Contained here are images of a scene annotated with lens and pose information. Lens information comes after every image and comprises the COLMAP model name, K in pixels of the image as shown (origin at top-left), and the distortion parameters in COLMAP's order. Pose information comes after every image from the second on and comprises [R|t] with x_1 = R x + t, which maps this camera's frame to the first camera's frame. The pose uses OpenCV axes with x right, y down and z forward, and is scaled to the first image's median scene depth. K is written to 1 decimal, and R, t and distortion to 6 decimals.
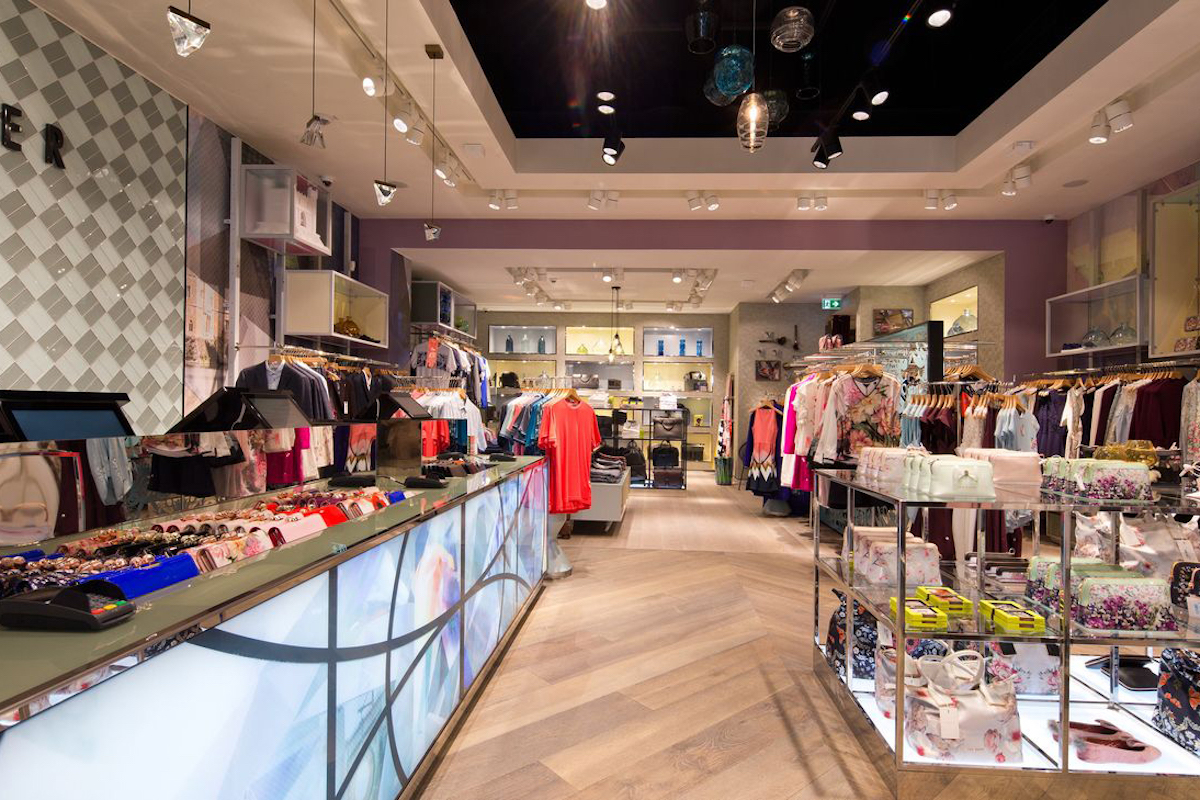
lens RADIAL K [[646.8, 0, 628.2], [0, 646.8, 411.3], [0, 0, 1]] dist [0.005662, -0.007909]
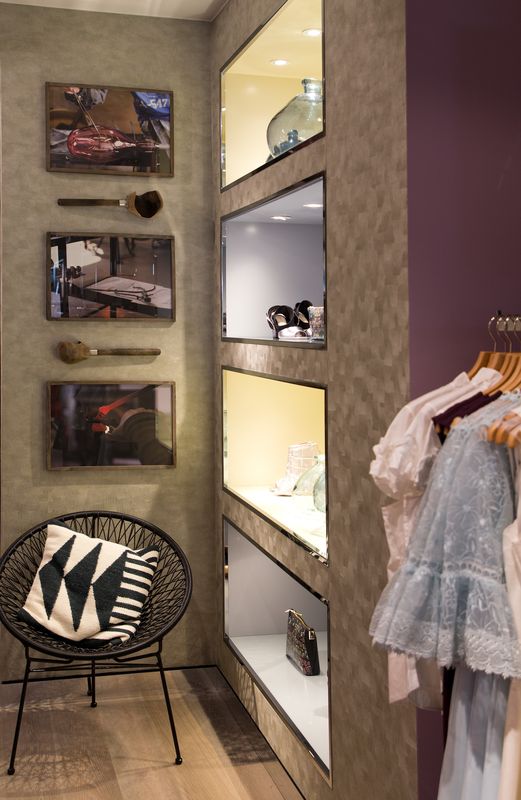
lens RADIAL K [[910.9, 0, 260.6], [0, 910.9, 398.6], [0, 0, 1]] dist [-0.135221, 0.000000]
pose [[0.948740, -0.041629, 0.313304, 0.471580], [0.016951, 0.996563, 0.081082, -0.058388], [-0.315603, -0.071615, 0.946185, 0.782058]]
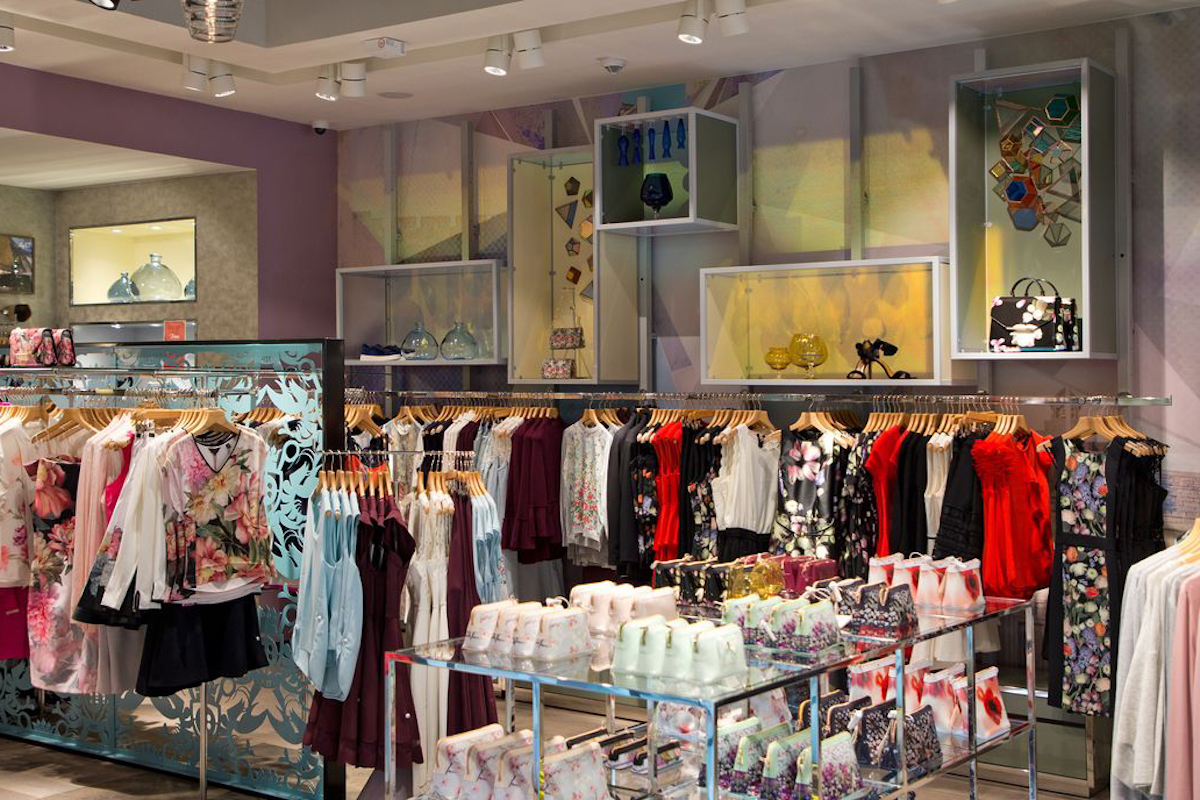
lens RADIAL K [[1426.5, 0, 600.3], [0, 1426.5, 376.5], [0, 0, 1]] dist [0.124517, 0.000000]
pose [[0.547221, -0.009967, 0.836929, -0.337149], [0.007368, 0.999948, 0.007090, -0.081308], [-0.836955, 0.002286, 0.547266, 0.069526]]
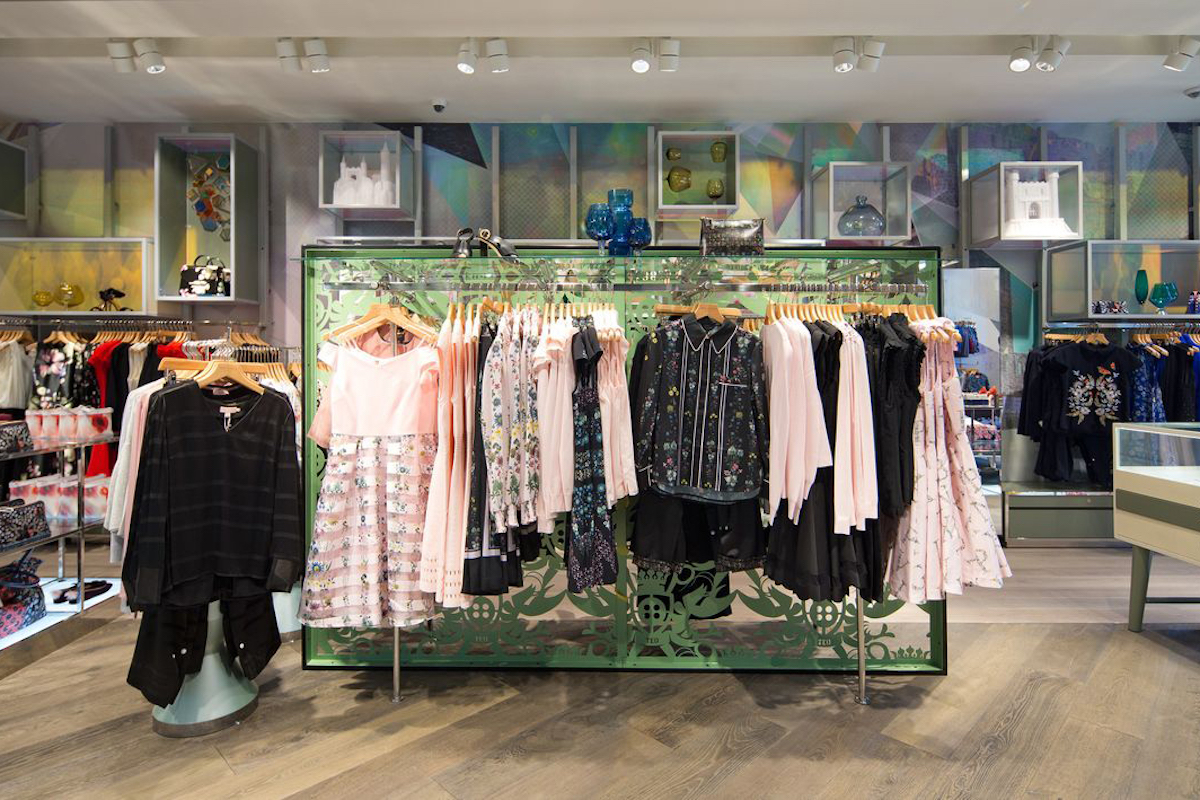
lens RADIAL K [[646.8, 0, 576.8], [0, 646.8, 360.8], [0, 0, 1]] dist [0.005662, -0.007909]
pose [[-0.030511, -0.013019, 0.999450, -0.142079], [-0.000792, 0.999915, 0.013001, -0.022717], [-0.999534, -0.000395, -0.030519, -0.061040]]
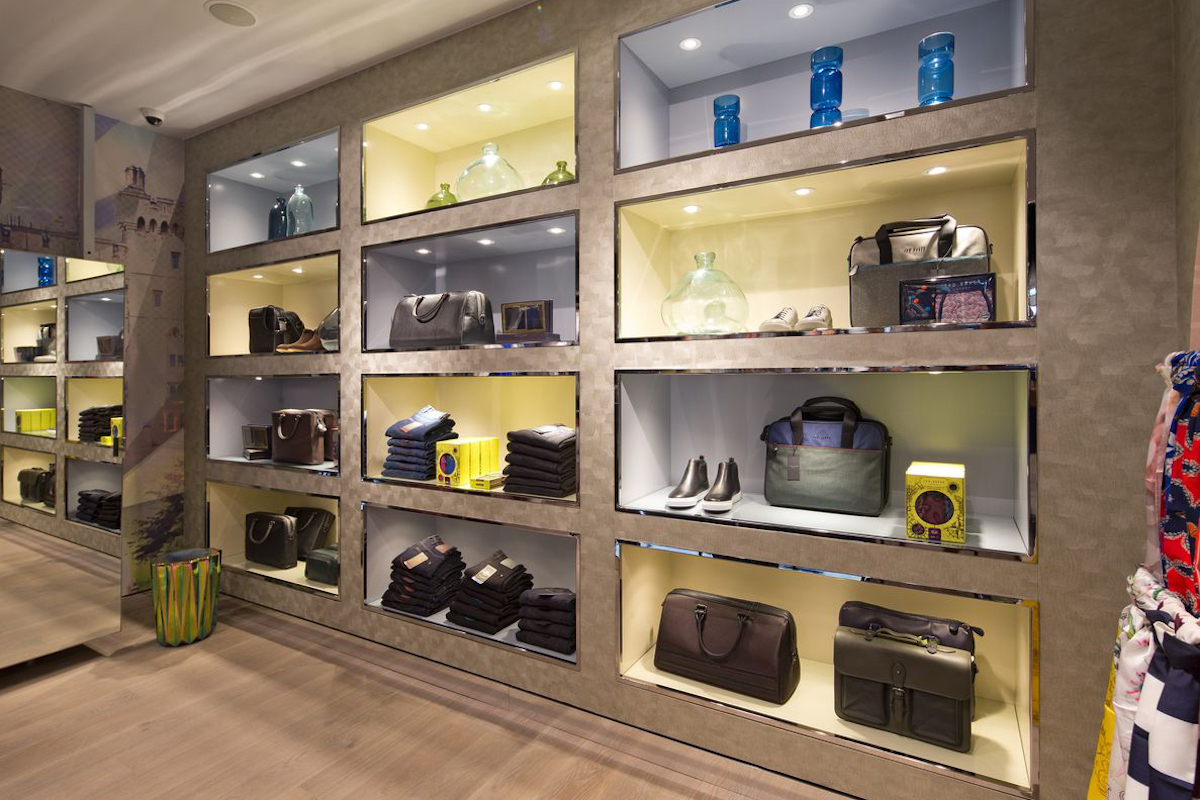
lens RADIAL K [[598.7, 0, 582.5], [0, 598.7, 379.4], [0, 0, 1]] dist [-0.002838, -0.001753]
pose [[0.866560, -0.020316, -0.498659, 0.202020], [0.021314, 0.999766, -0.003693, -0.035496], [0.498617, -0.007428, 0.866791, 1.542055]]
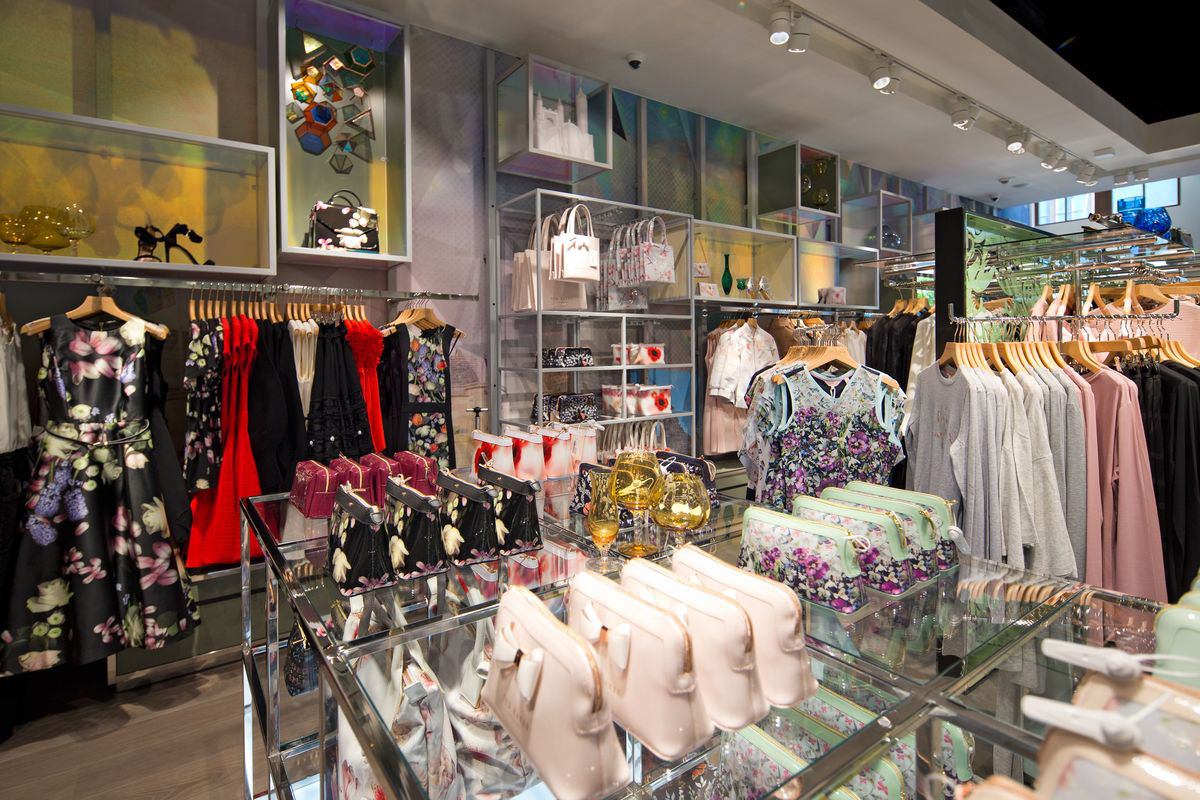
lens RADIAL K [[598.7, 0, 640.4], [0, 598.7, 349.9], [0, 0, 1]] dist [-0.002838, -0.001753]
pose [[-0.628614, -0.010874, 0.777641, 0.136650], [0.001868, 0.999878, 0.015491, -0.019450], [-0.777715, 0.011190, -0.628517, 0.486090]]
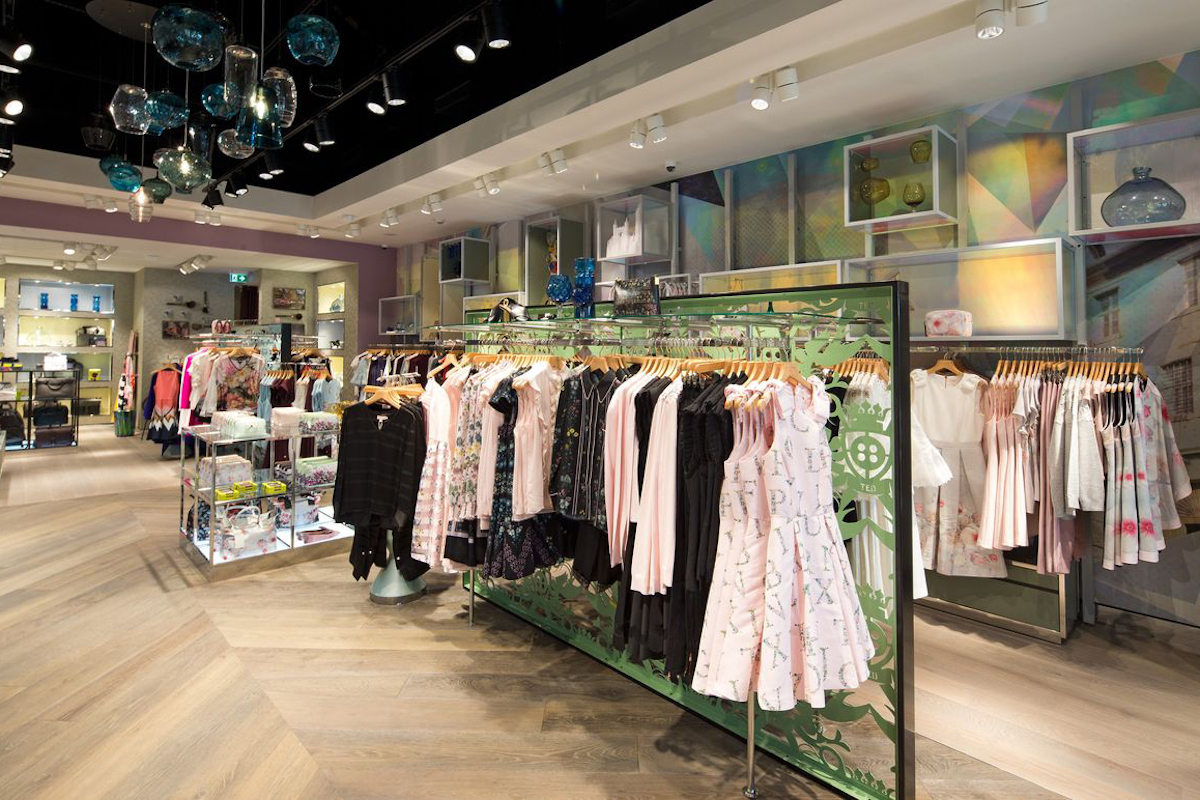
lens RADIAL K [[598.7, 0, 621.0], [0, 598.7, 333.0], [0, 0, 1]] dist [-0.002838, -0.001753]
pose [[0.675740, 0.009412, 0.737080, -0.043906], [0.003425, 0.999868, -0.015907, -0.063502], [-0.737132, 0.013274, 0.675618, -0.449601]]
